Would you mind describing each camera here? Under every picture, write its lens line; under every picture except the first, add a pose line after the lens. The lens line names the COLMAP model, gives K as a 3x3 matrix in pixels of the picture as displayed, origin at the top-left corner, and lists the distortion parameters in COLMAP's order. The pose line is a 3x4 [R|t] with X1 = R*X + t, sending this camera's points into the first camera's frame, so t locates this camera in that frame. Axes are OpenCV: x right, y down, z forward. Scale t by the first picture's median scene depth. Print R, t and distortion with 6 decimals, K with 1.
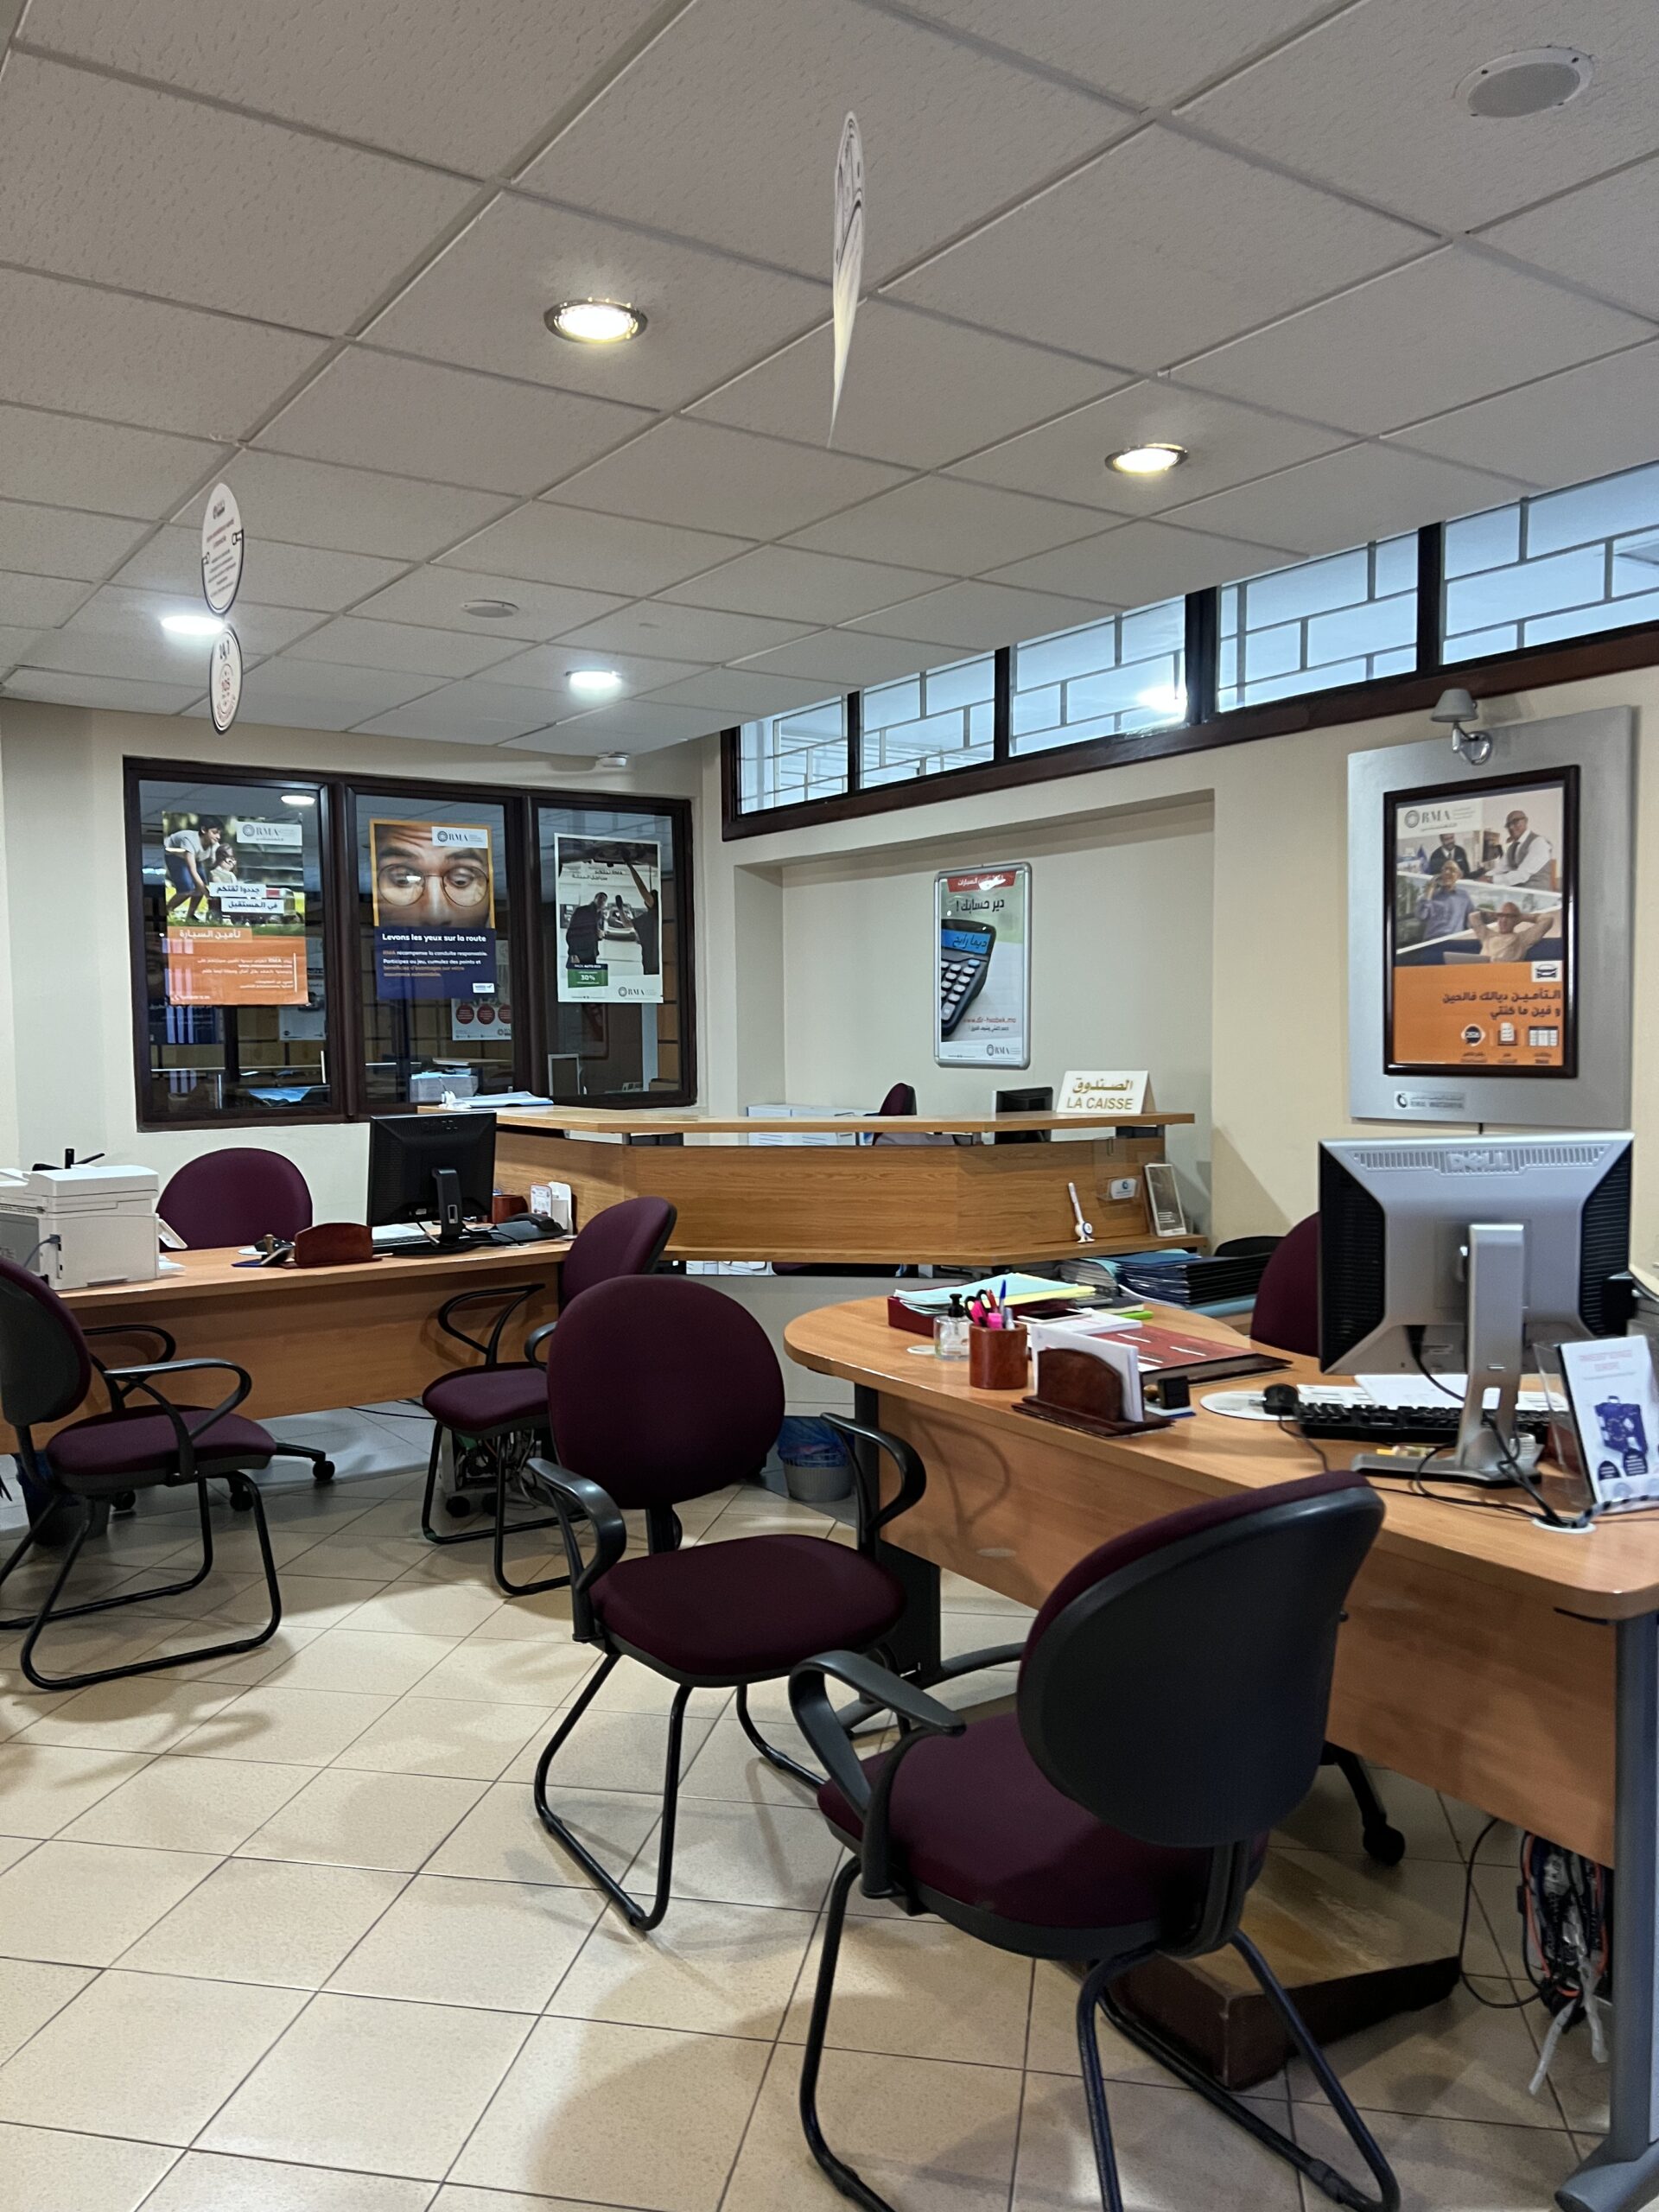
lens RADIAL K [[1653.5, 0, 822.3], [0, 1653.5, 1120.7], [0, 0, 1]] dist [0.154796, -0.367286]
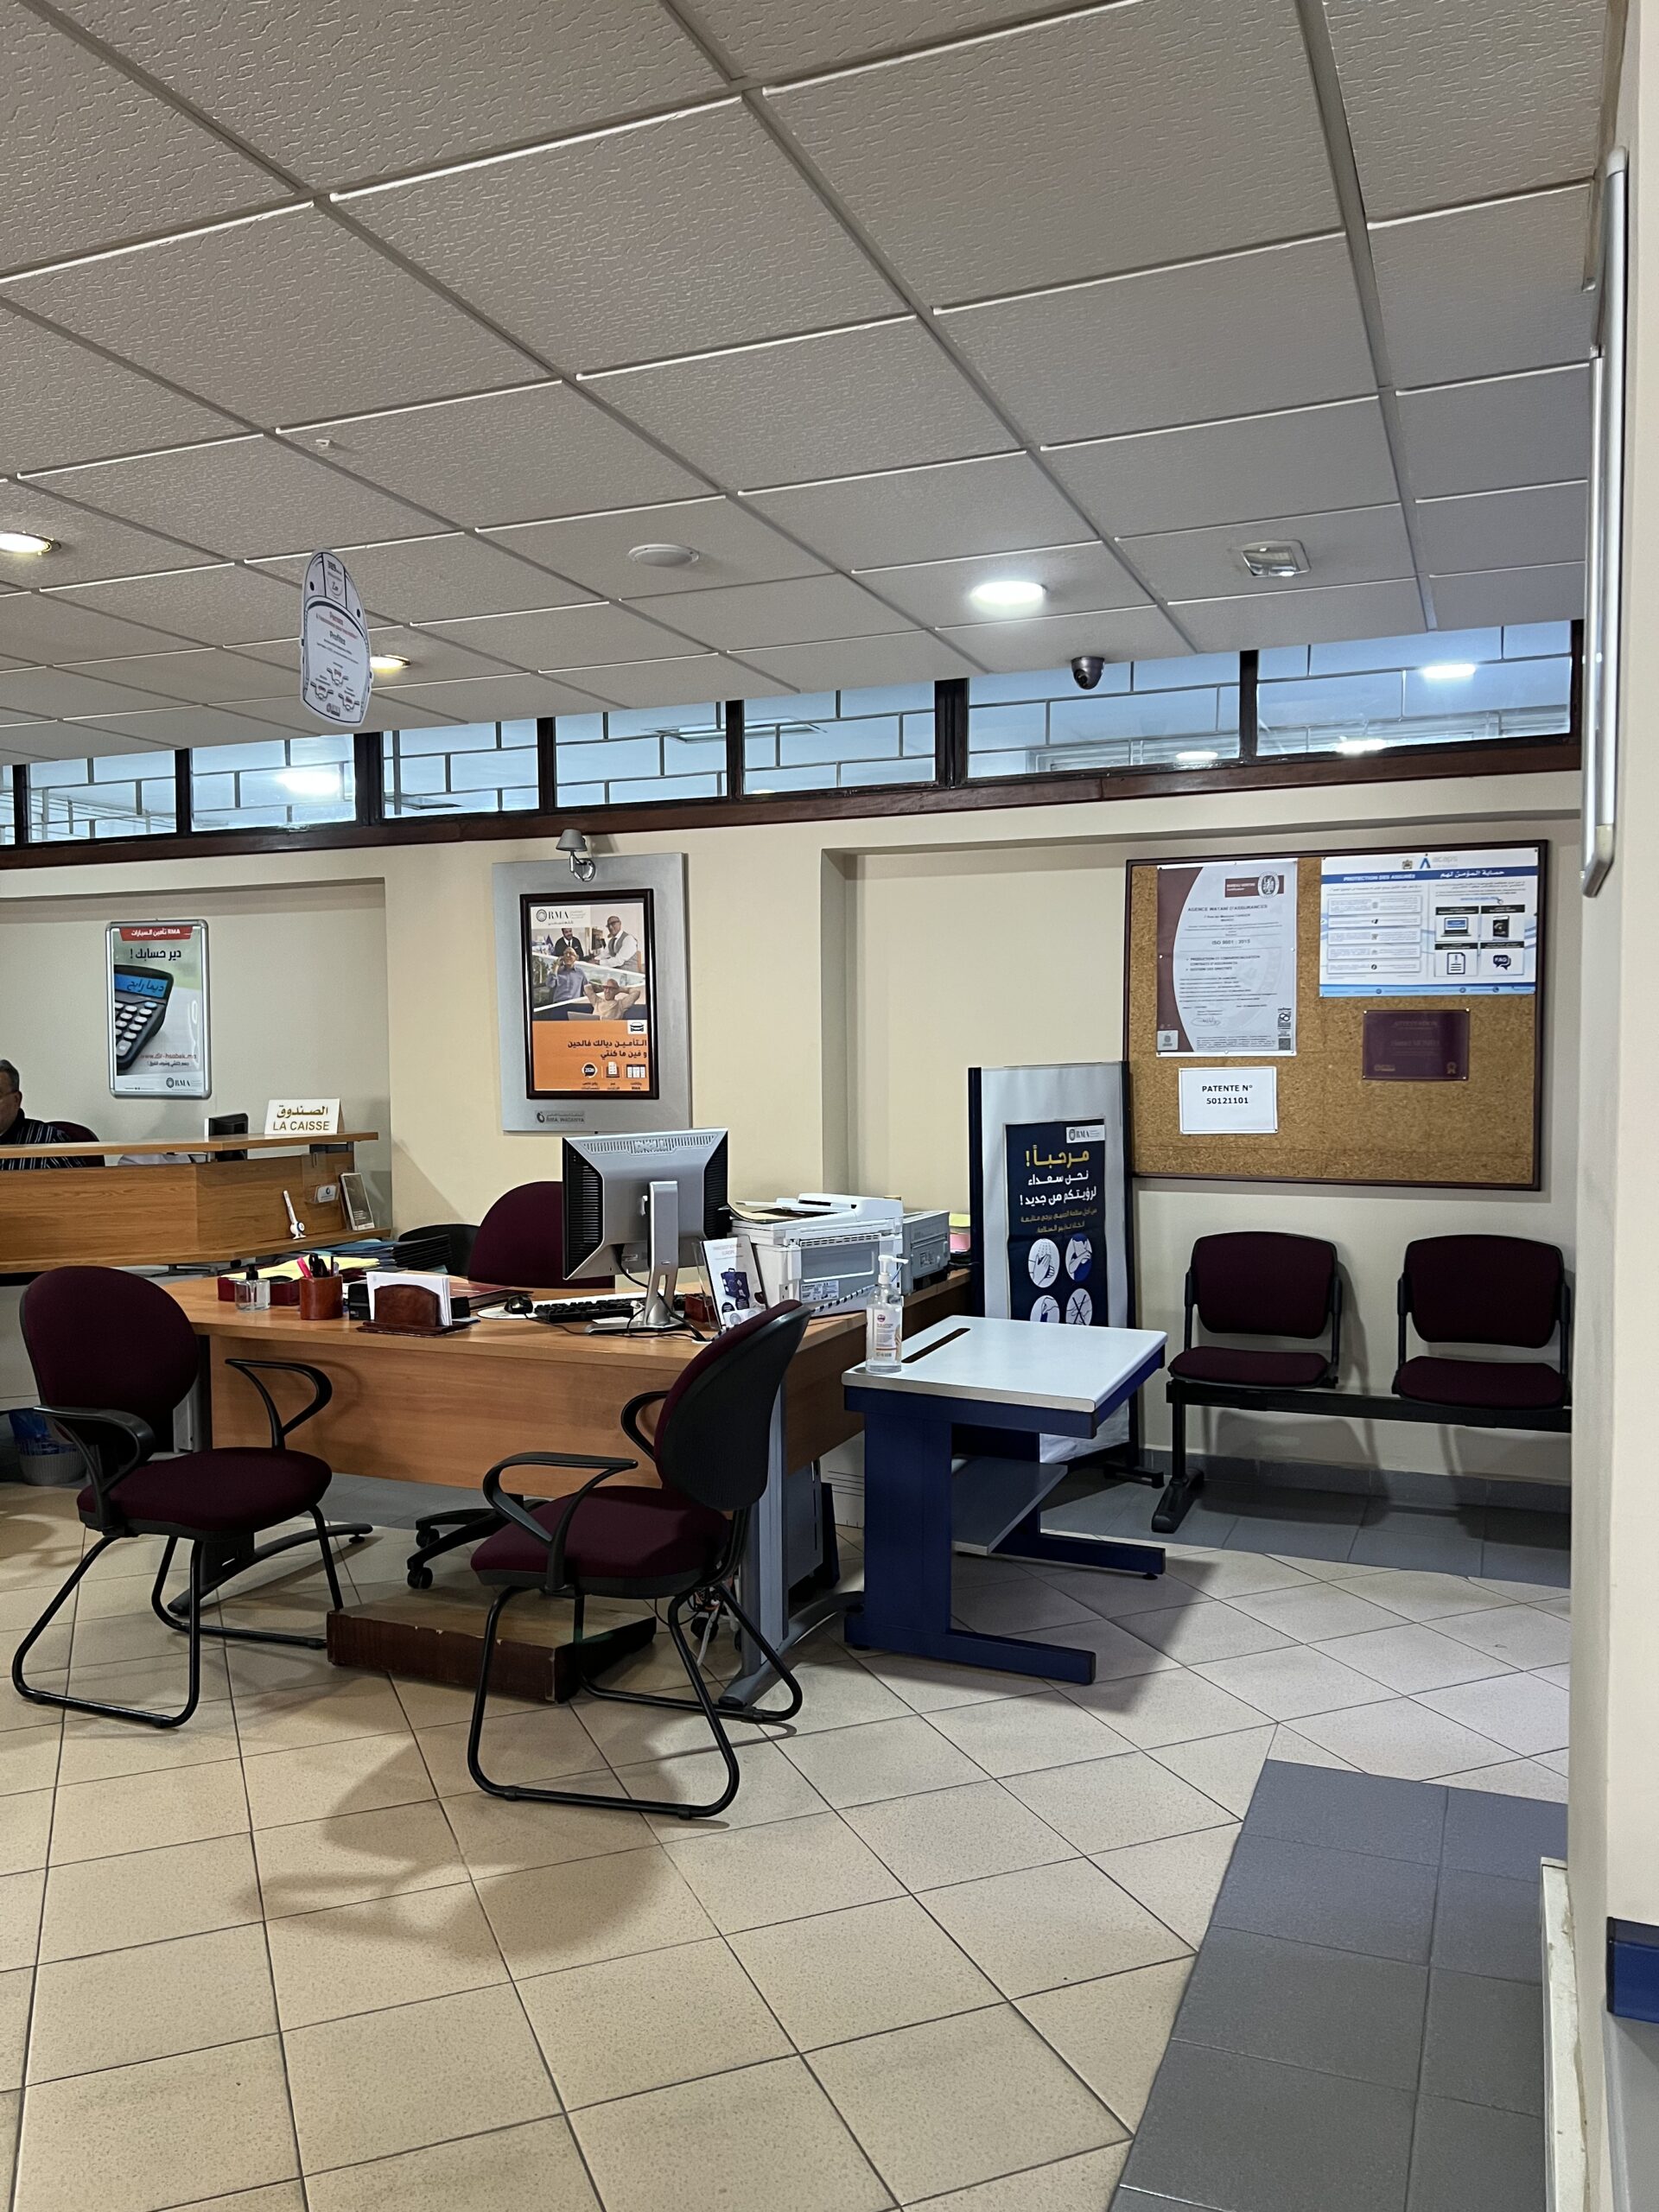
lens RADIAL K [[1653.5, 0, 822.3], [0, 1653.5, 1120.7], [0, 0, 1]] dist [0.154796, -0.367286]
pose [[0.841359, -0.024217, 0.539933, -0.188328], [0.032715, 0.999446, -0.006153, 0.006358], [-0.539485, 0.022841, 0.841685, -0.265249]]
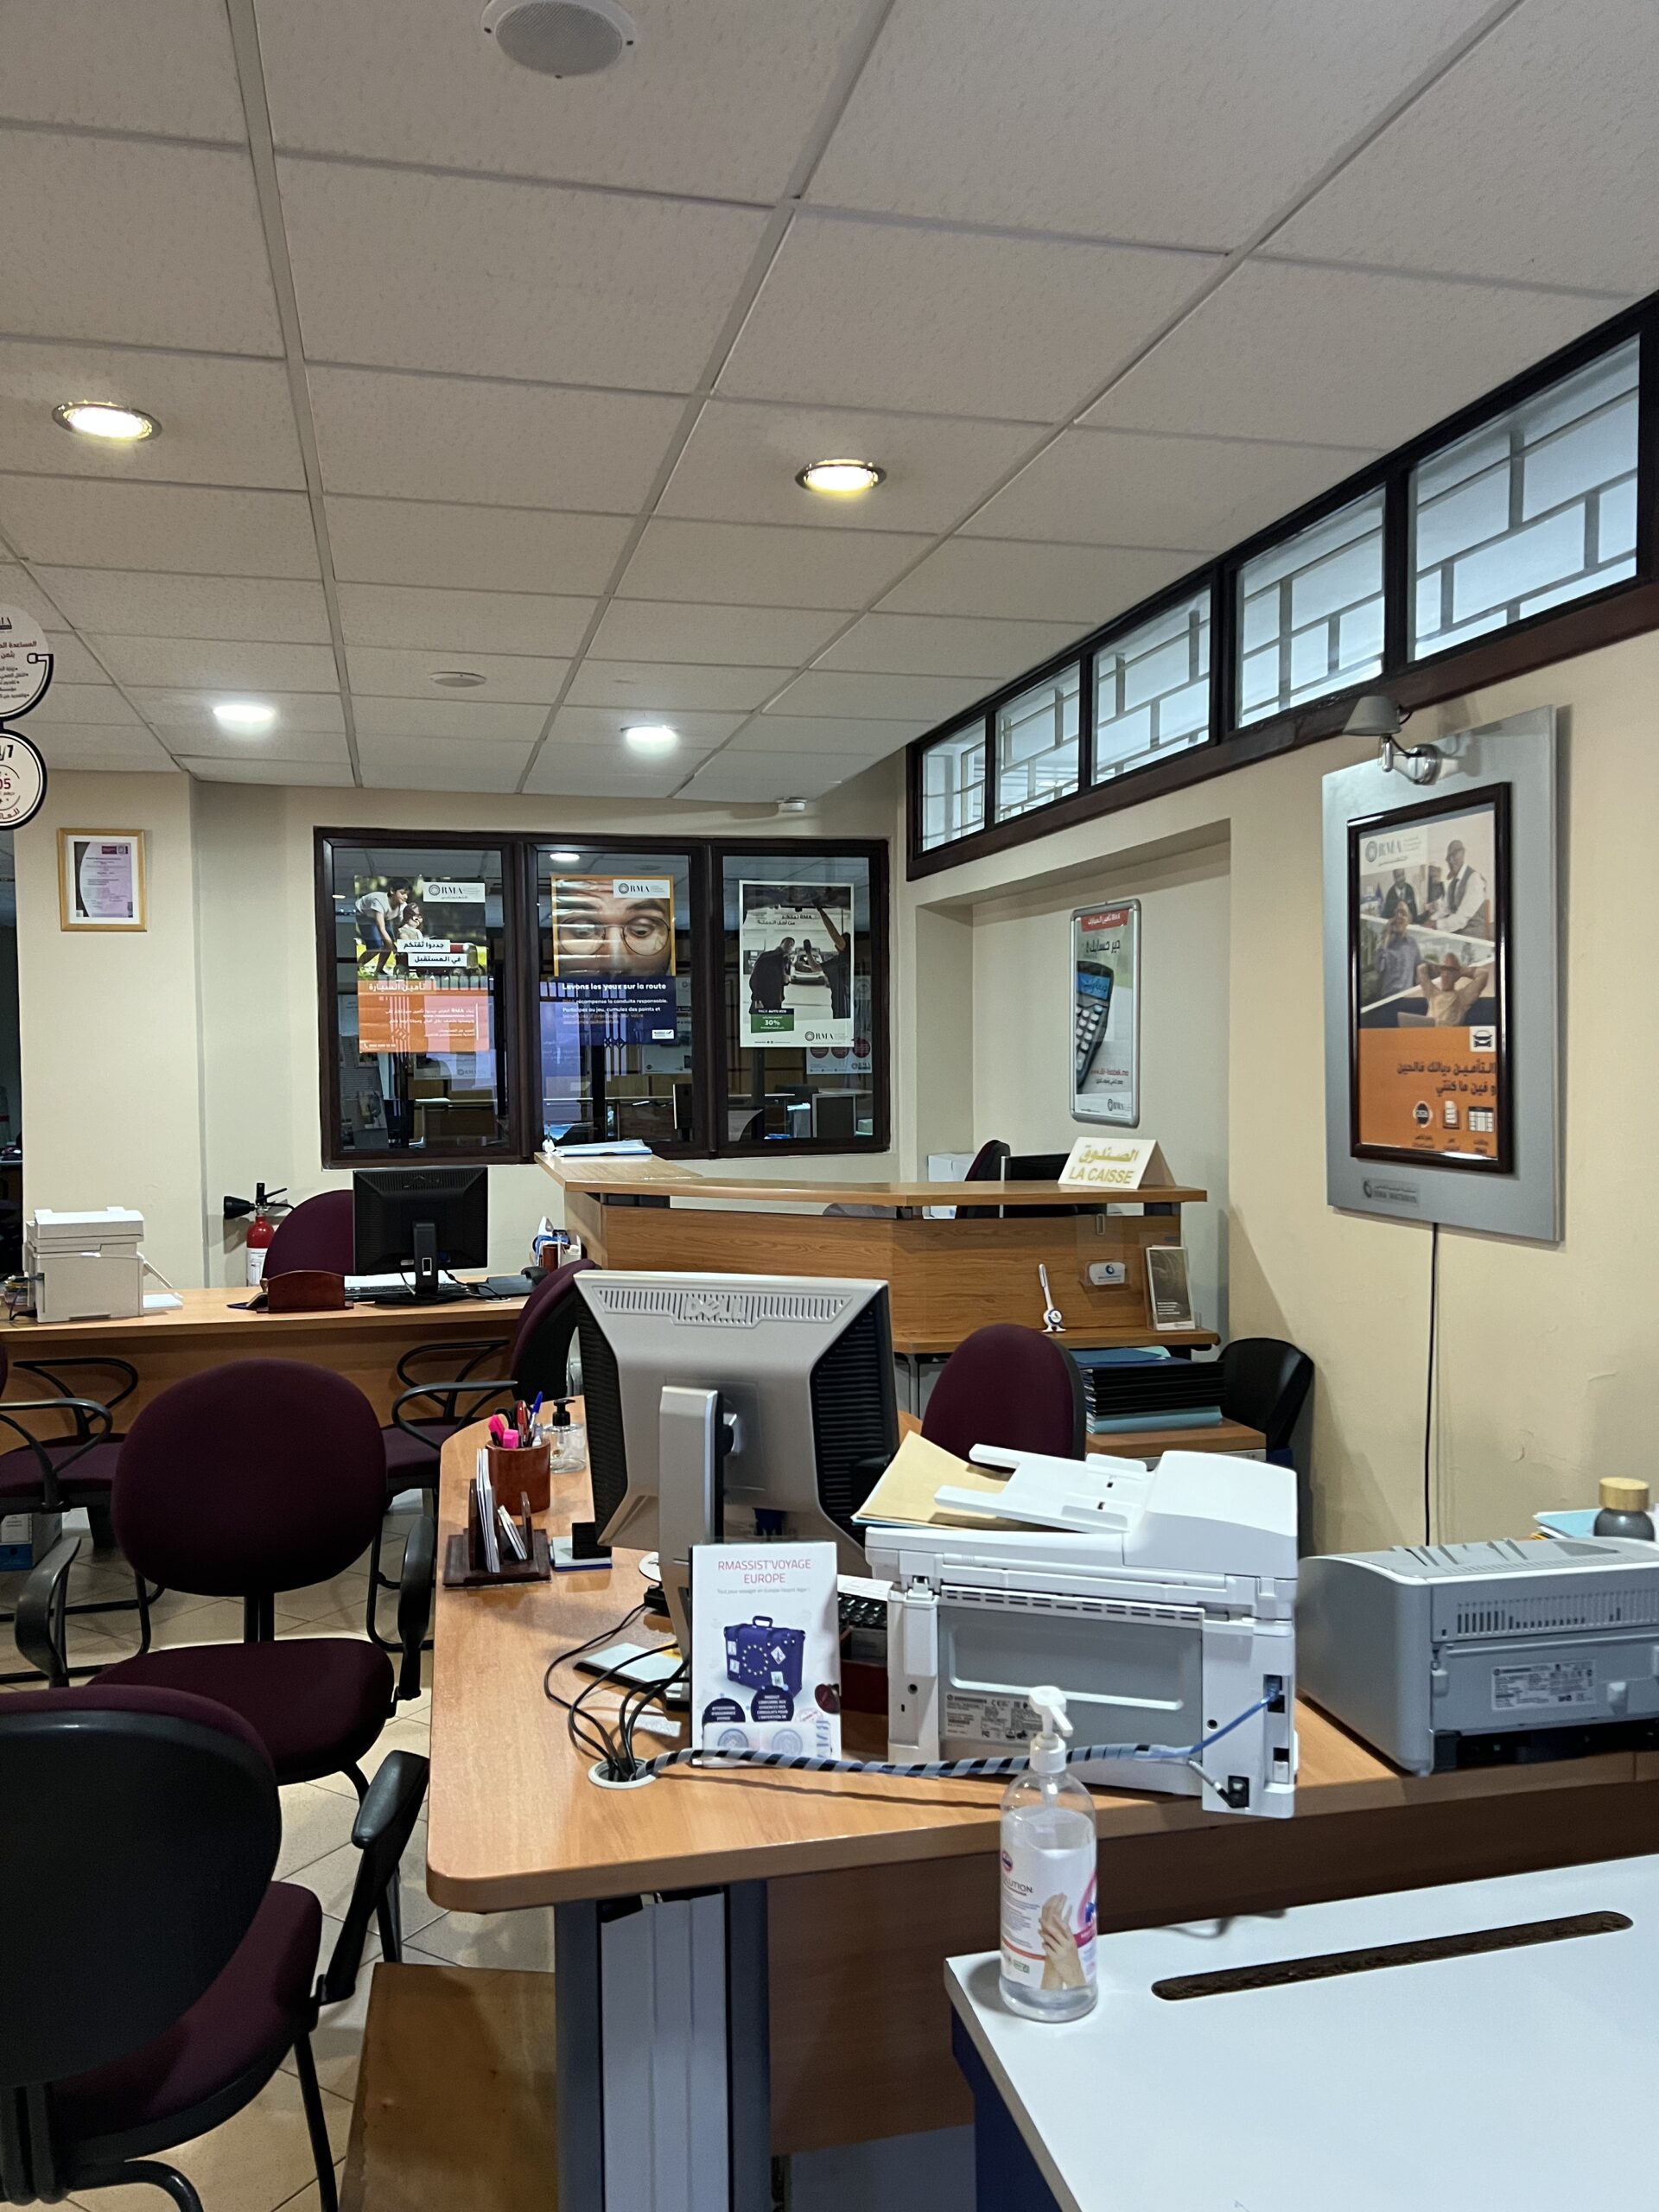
lens RADIAL K [[1653.5, 0, 822.3], [0, 1653.5, 1120.7], [0, 0, 1]] dist [0.154796, -0.367286]
pose [[0.935989, 0.019176, -0.351507, 0.361995], [-0.023013, 0.999712, -0.006739, -0.032134], [0.351277, 0.014397, 0.936161, 0.119713]]
